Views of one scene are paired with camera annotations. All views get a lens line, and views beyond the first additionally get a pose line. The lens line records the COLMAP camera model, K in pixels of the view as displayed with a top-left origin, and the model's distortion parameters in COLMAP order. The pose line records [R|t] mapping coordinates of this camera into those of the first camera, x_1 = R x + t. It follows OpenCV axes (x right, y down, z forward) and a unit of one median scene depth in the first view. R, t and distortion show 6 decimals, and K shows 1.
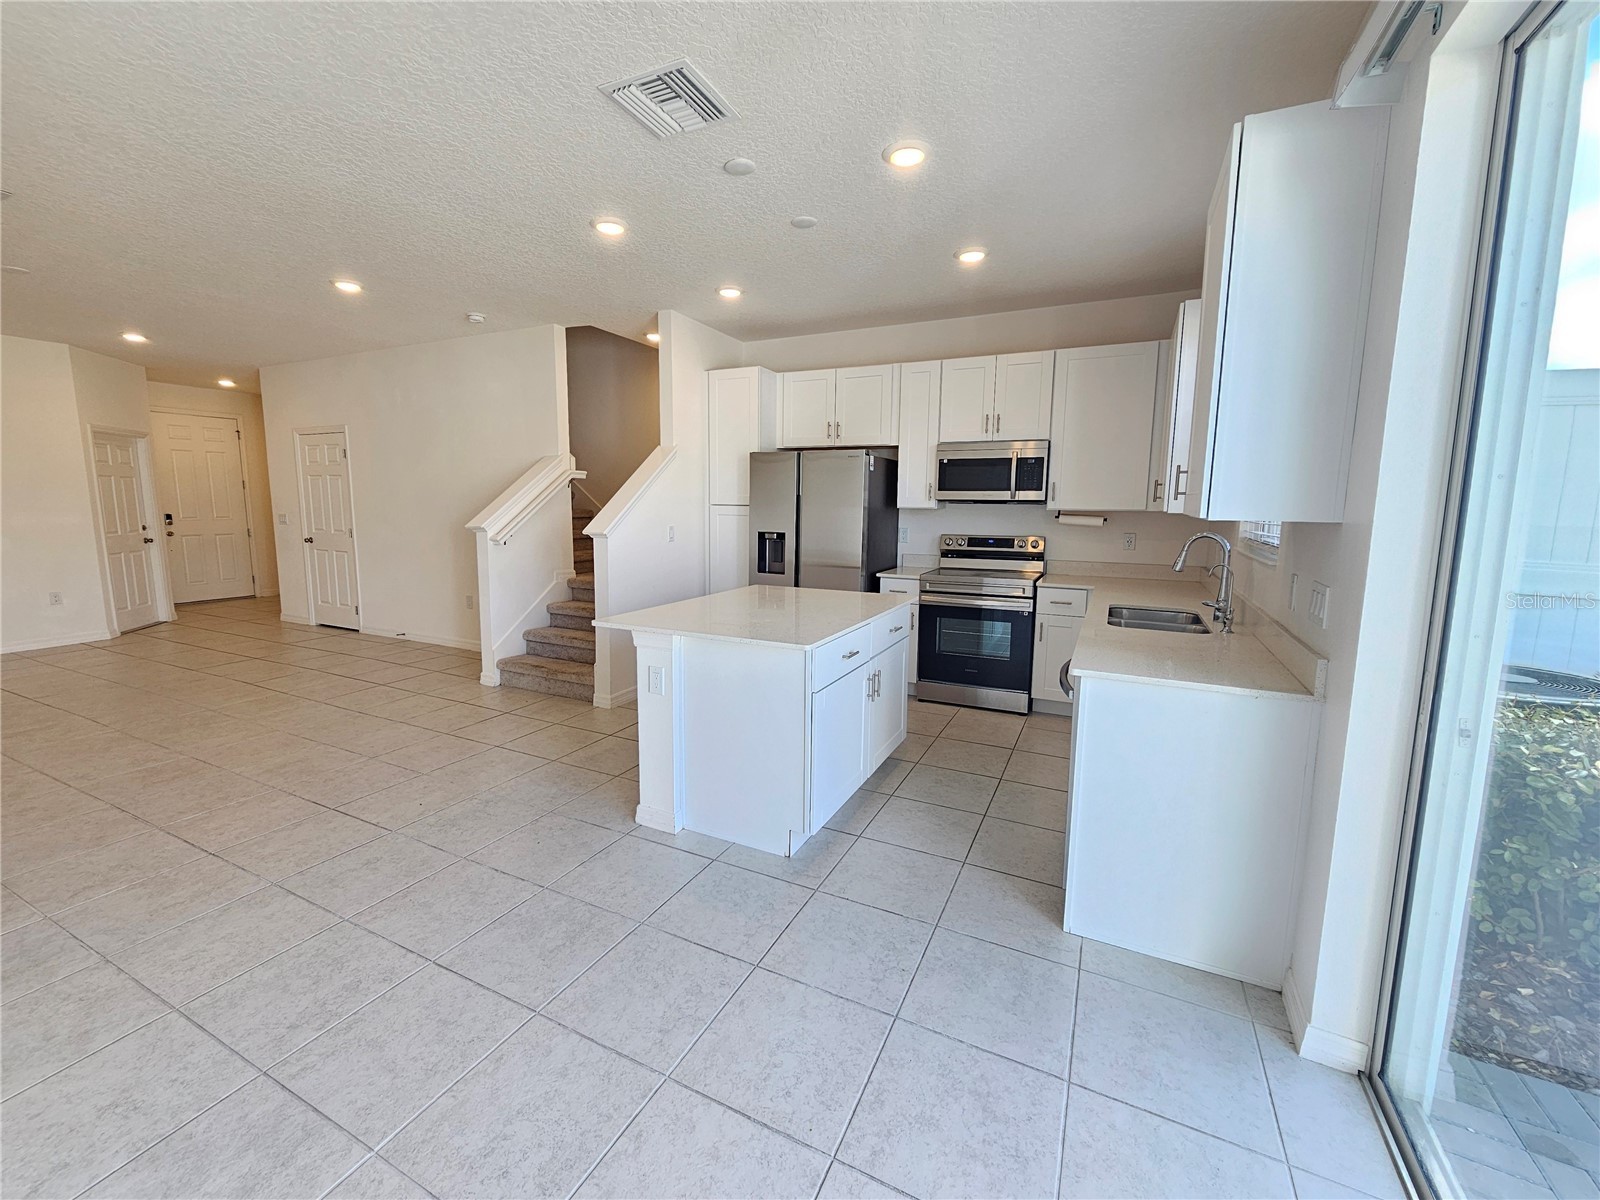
lens RADIAL K [[656.4, 0, 791.7], [0, 656.4, 591.8], [0, 0, 1]] dist [0.000563, -0.000173]
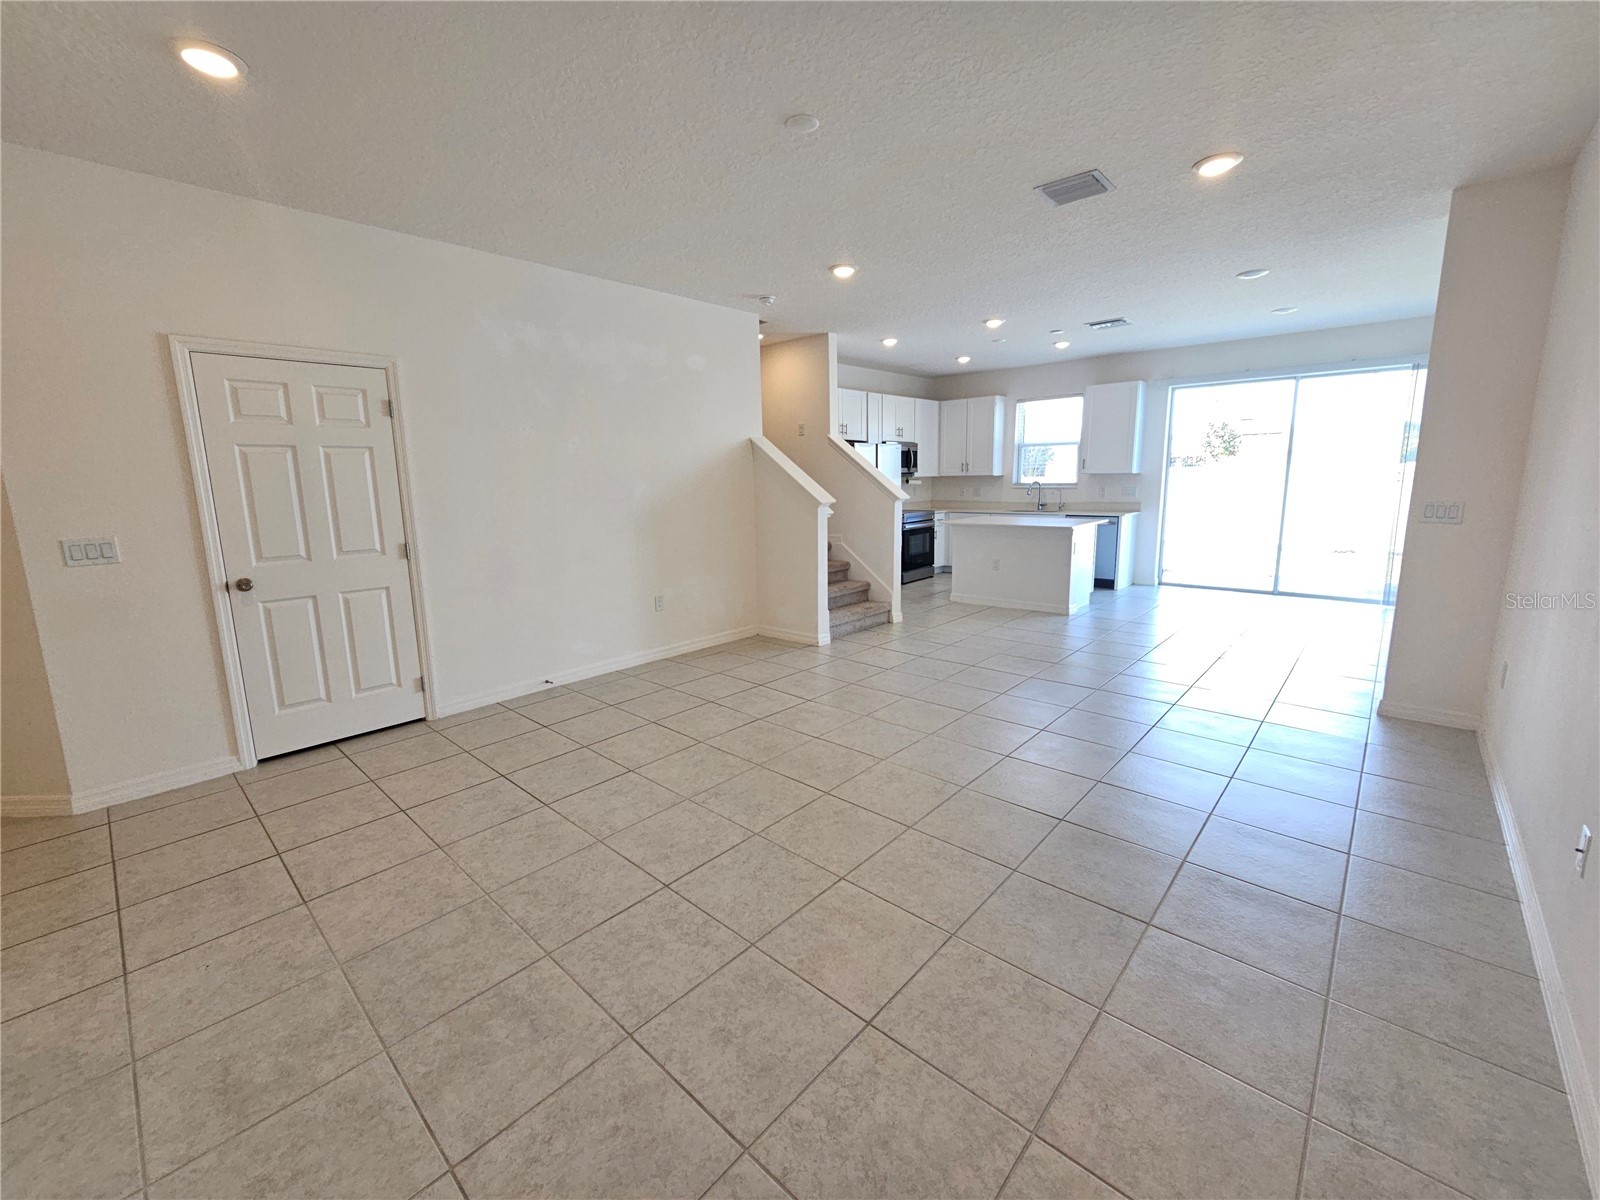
lens RADIAL K [[656.4, 0, 796.2], [0, 656.4, 593.3], [0, 0, 1]] dist [0.000563, -0.000173]
pose [[0.277453, -0.184312, 0.942894, -1.562808], [0.155195, 0.977134, 0.145338, -0.117511], [-0.948122, 0.106008, 0.299713, 0.723970]]
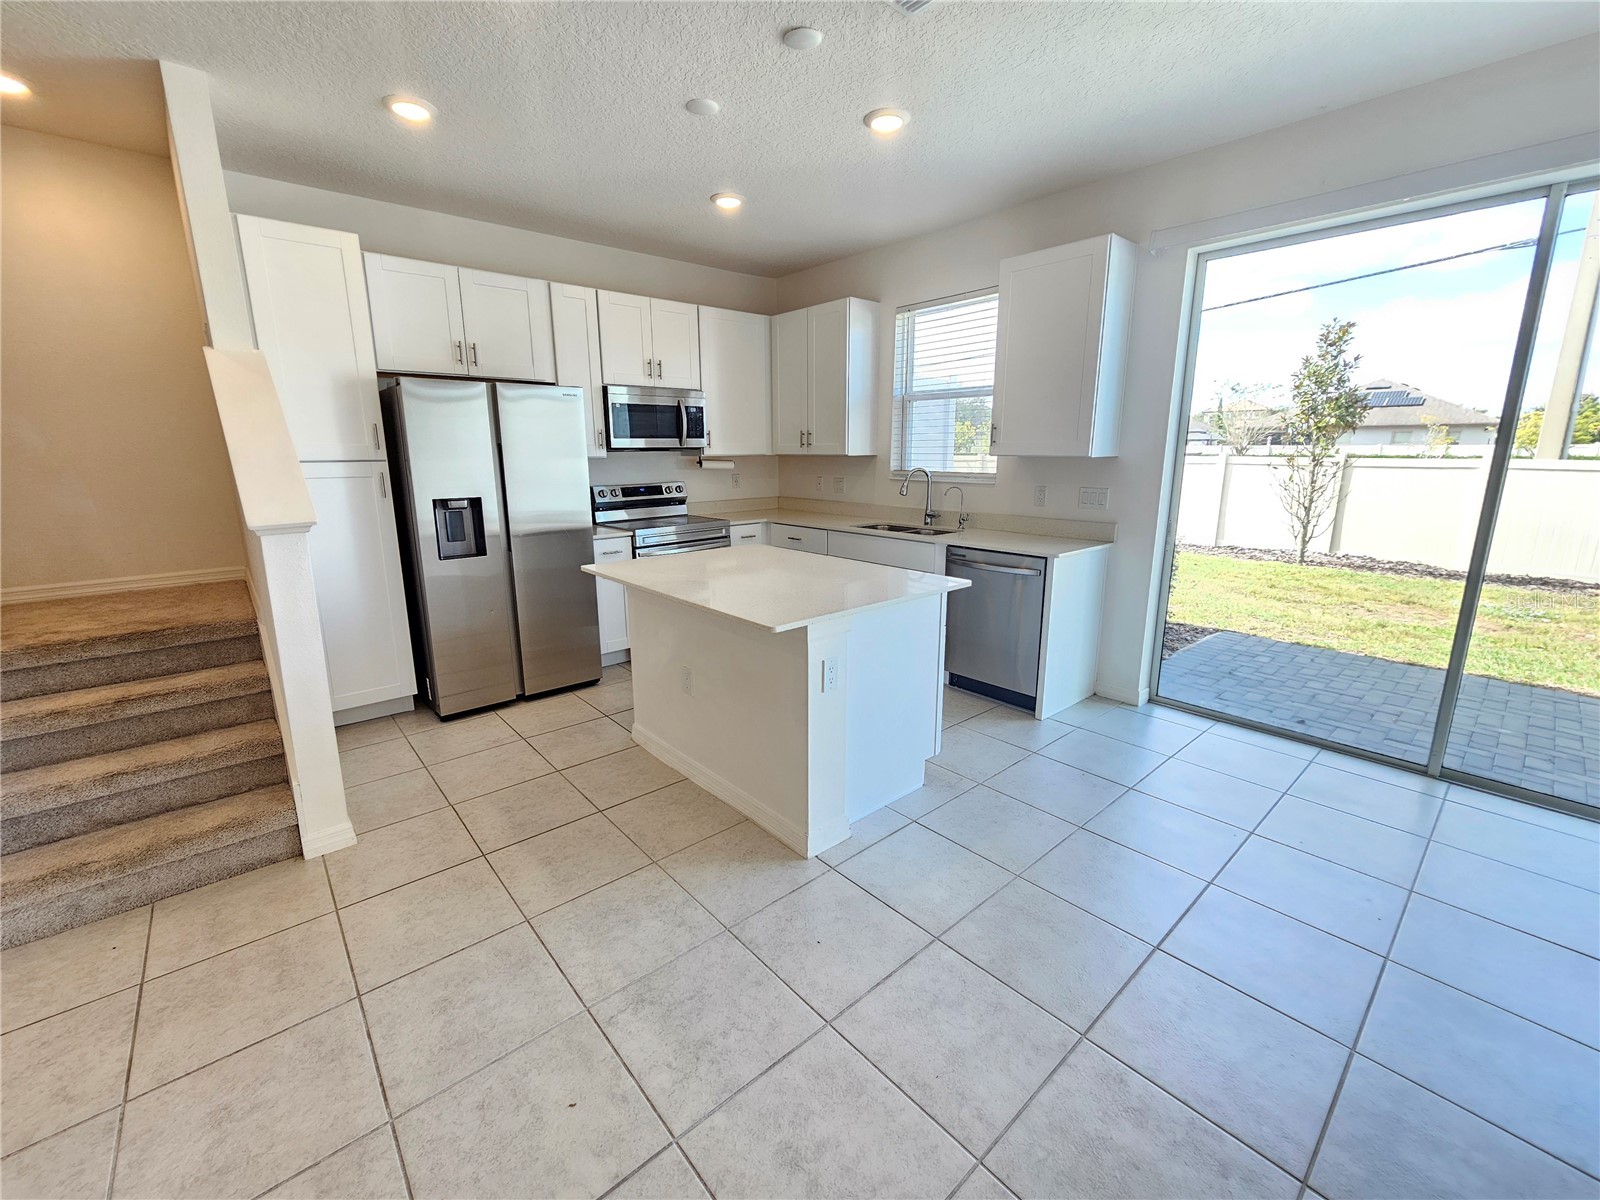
lens RADIAL K [[656.4, 0, 795.4], [0, 656.4, 592.0], [0, 0, 1]] dist [0.000563, -0.000173]
pose [[0.385187, -0.209387, 0.898770, -0.543560], [0.135780, 0.976179, 0.169230, -0.064079], [-0.912795, 0.056850, 0.404442, 0.405296]]
